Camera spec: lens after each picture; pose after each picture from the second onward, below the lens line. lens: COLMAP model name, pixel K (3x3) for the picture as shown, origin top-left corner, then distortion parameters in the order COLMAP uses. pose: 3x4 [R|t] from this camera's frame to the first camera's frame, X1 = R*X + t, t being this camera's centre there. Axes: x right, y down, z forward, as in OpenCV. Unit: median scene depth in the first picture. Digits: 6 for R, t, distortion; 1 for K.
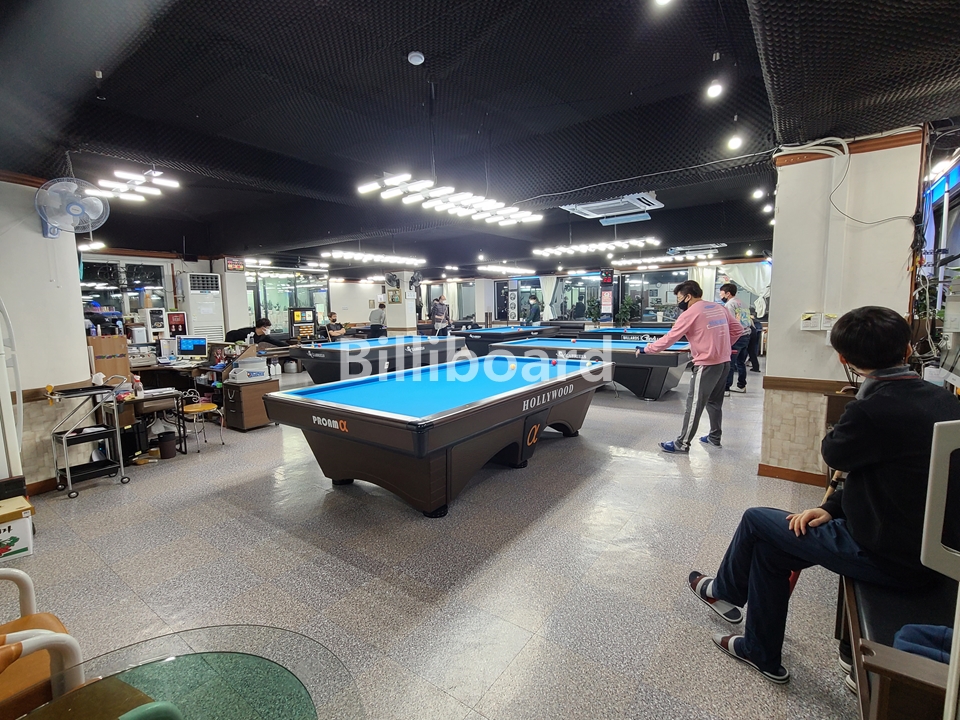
lens RADIAL K [[454.5, 0, 479.3], [0, 454.5, 358.0], [0, 0, 1]] dist [0.002274, 0.000055]
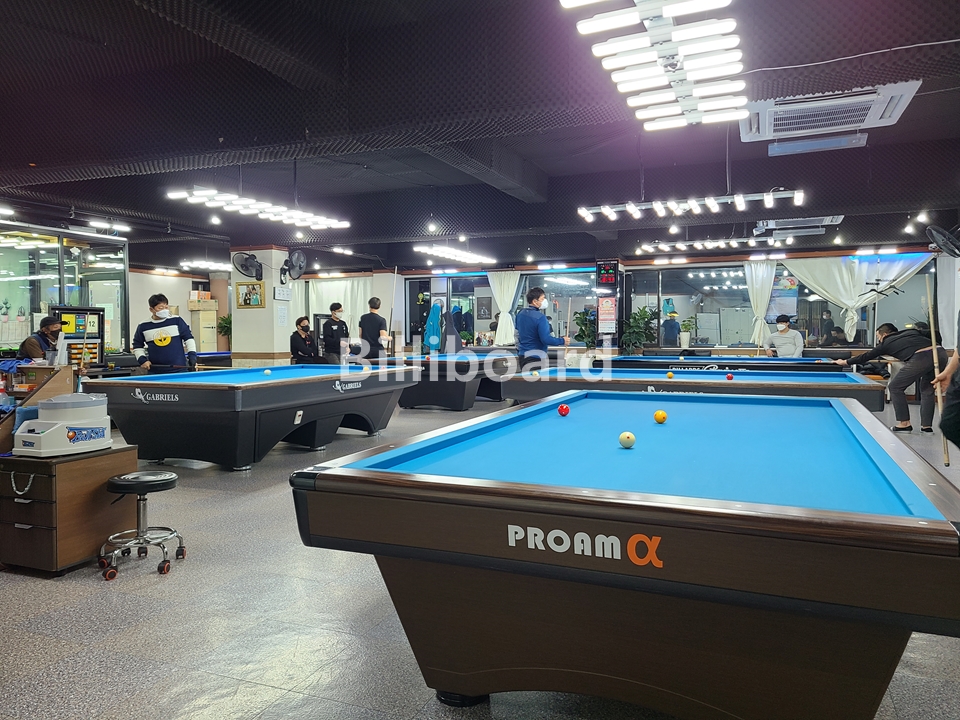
lens RADIAL K [[719.6, 0, 480.4], [0, 719.6, 360.7], [0, 0, 1]] dist [0.045992, -0.001109]
pose [[0.971197, 0.006229, 0.238195, -0.148169], [0.011678, 0.997213, -0.073692, 0.011058], [-0.237990, 0.074351, 0.968418, 0.124801]]
